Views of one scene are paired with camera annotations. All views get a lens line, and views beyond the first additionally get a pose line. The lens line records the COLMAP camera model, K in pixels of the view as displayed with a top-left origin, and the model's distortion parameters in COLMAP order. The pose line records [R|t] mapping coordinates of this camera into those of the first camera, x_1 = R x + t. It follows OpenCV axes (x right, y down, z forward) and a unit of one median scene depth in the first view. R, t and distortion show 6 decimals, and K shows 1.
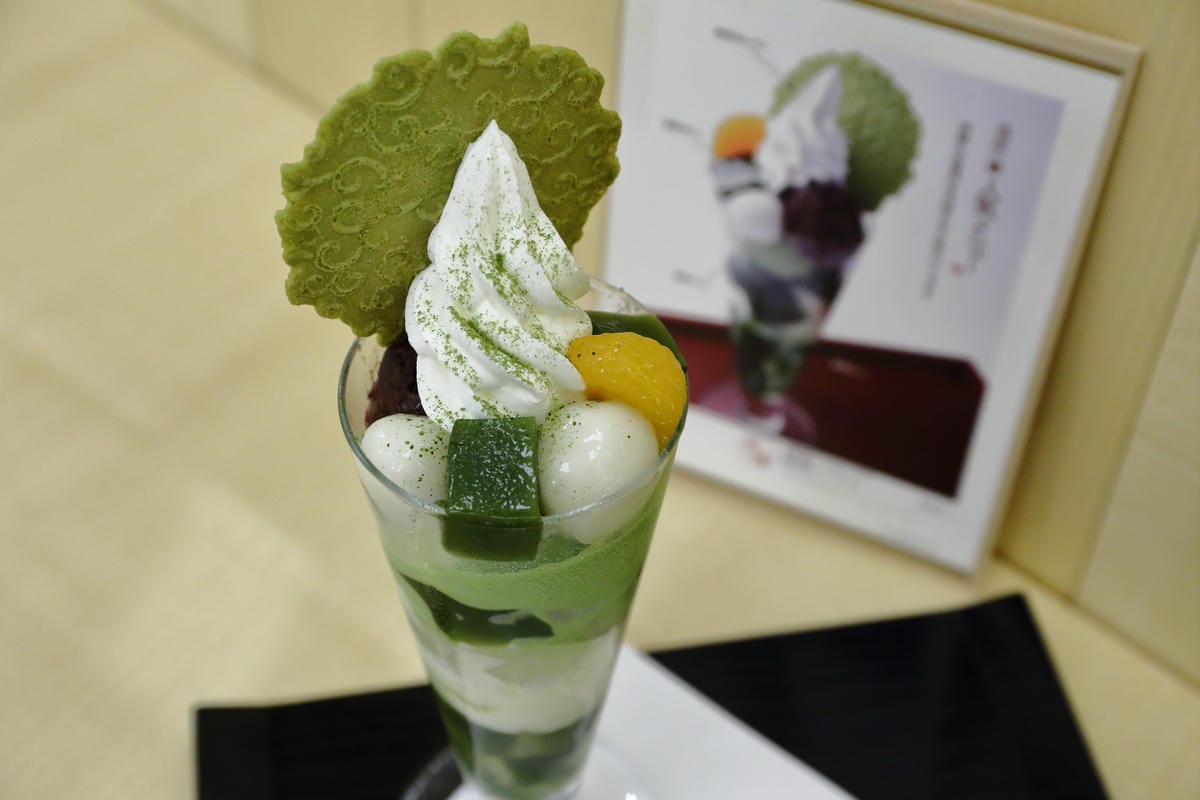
lens RADIAL K [[1996.4, 0, 600.0], [0, 1996.4, 400.0], [0, 0, 1]] dist [0.002773, 0.023455]
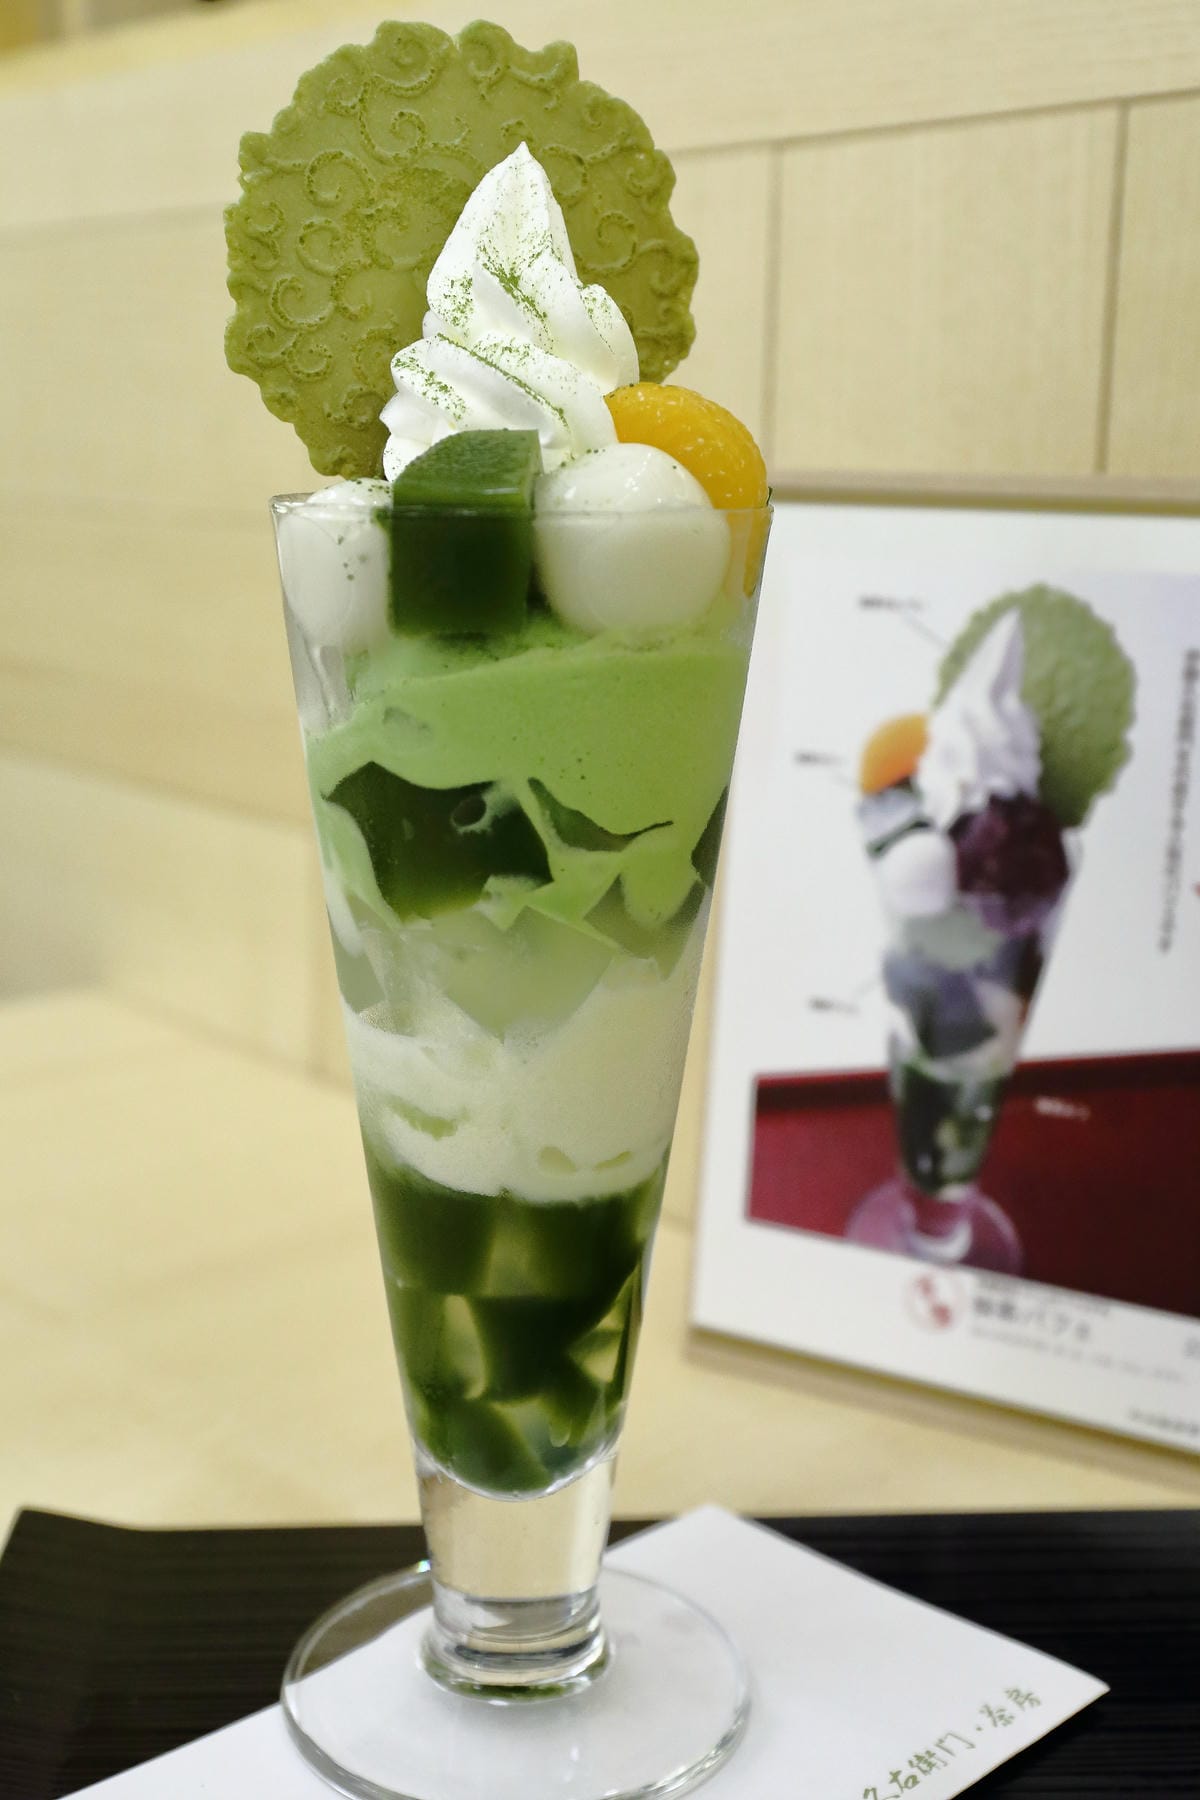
lens RADIAL K [[2308.4, 0, 602.4], [0, 2308.4, 788.0], [0, 0, 1]] dist [-0.004717, -0.001361]
pose [[0.994042, 0.017330, -0.107613, 0.075966], [-0.081522, 0.773553, -0.628467, 0.599990], [0.072353, 0.633495, 0.770356, 0.463708]]
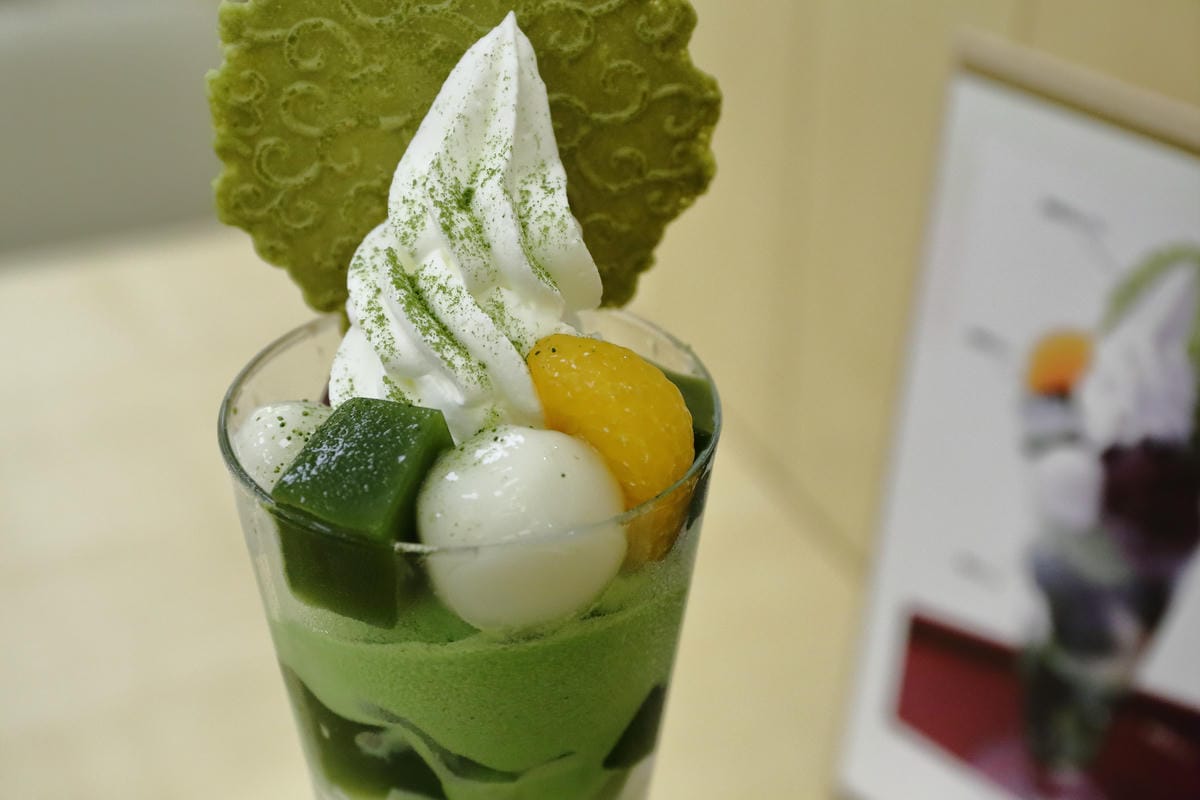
lens RADIAL K [[2186.1, 0, 600.0], [0, 2186.1, 303.0], [0, 0, 1]] dist [0.016921, 0.035999]
pose [[0.912826, 0.190649, -0.361111, 0.279135], [-0.299746, 0.913379, -0.275485, 0.163920], [0.277310, 0.359711, 0.890902, 0.329489]]
